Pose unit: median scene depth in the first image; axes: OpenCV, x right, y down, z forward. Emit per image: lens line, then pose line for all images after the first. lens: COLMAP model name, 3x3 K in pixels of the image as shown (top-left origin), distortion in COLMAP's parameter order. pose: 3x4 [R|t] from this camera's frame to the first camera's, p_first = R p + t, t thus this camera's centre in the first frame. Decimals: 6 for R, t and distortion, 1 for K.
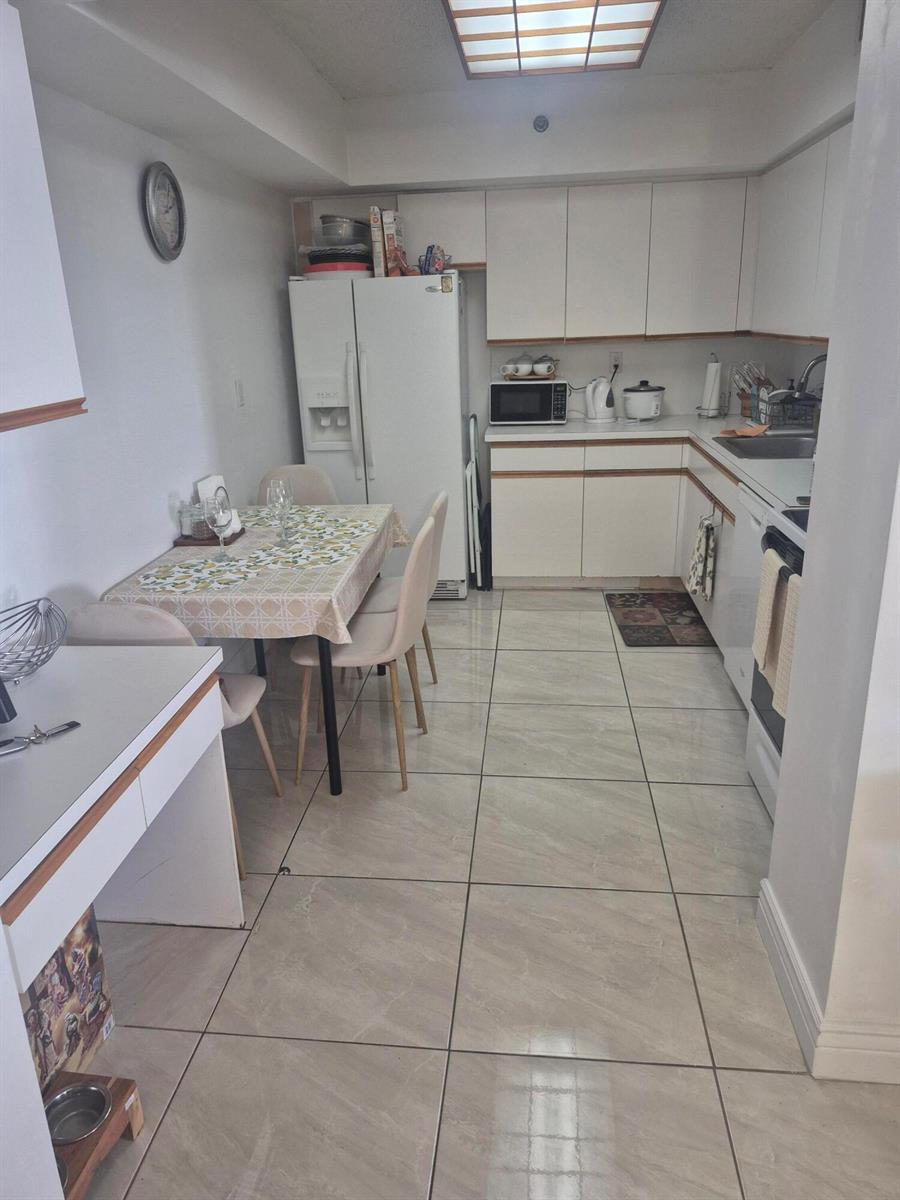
lens RADIAL K [[842.3, 0, 436.9], [0, 842.3, 607.9], [0, 0, 1]] dist [0.112460, -0.138816]
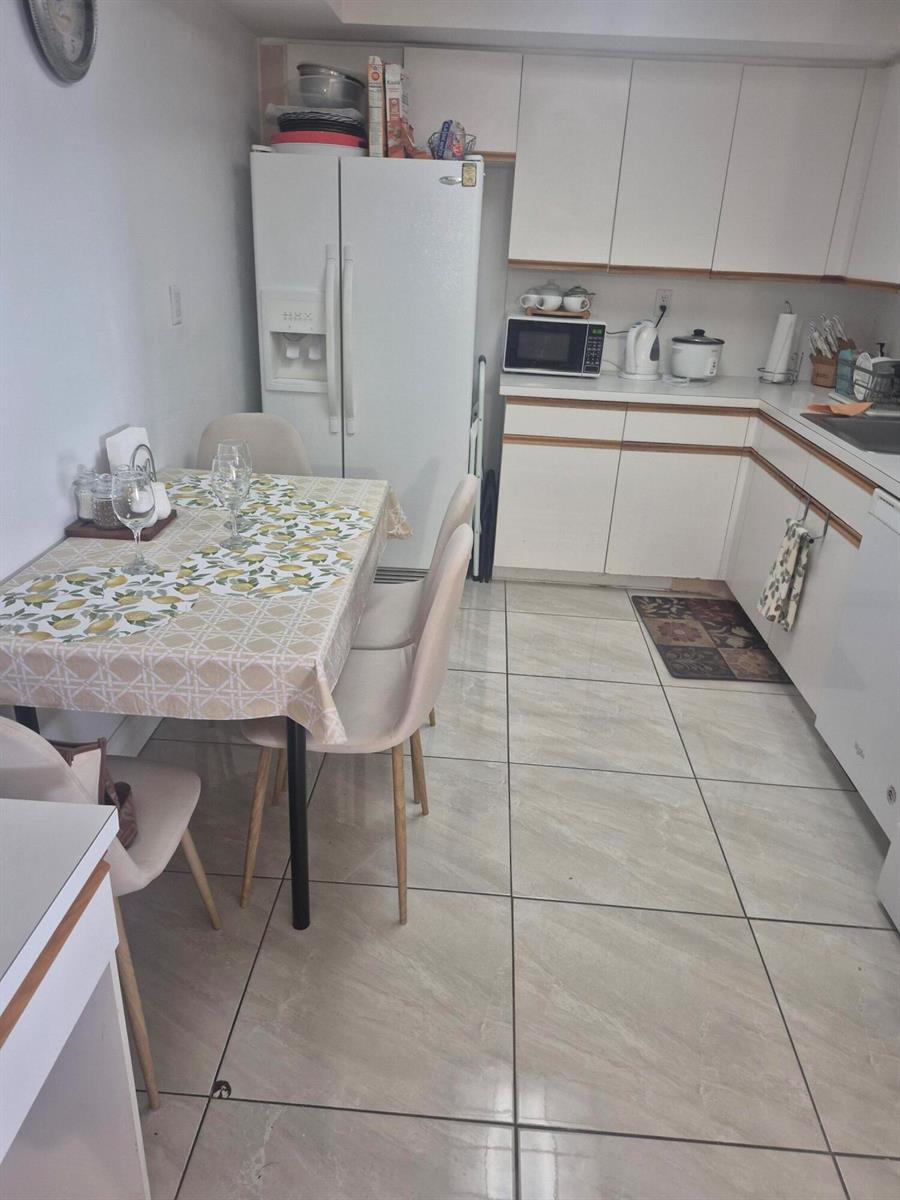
lens RADIAL K [[828.9, 0, 442.0], [0, 828.9, 611.5], [0, 0, 1]] dist [0.098951, -0.134648]
pose [[0.995142, 0.050514, 0.084502, -0.052722], [-0.057735, 0.994679, 0.085321, -0.064884], [-0.079743, -0.089786, 0.992764, 0.242310]]
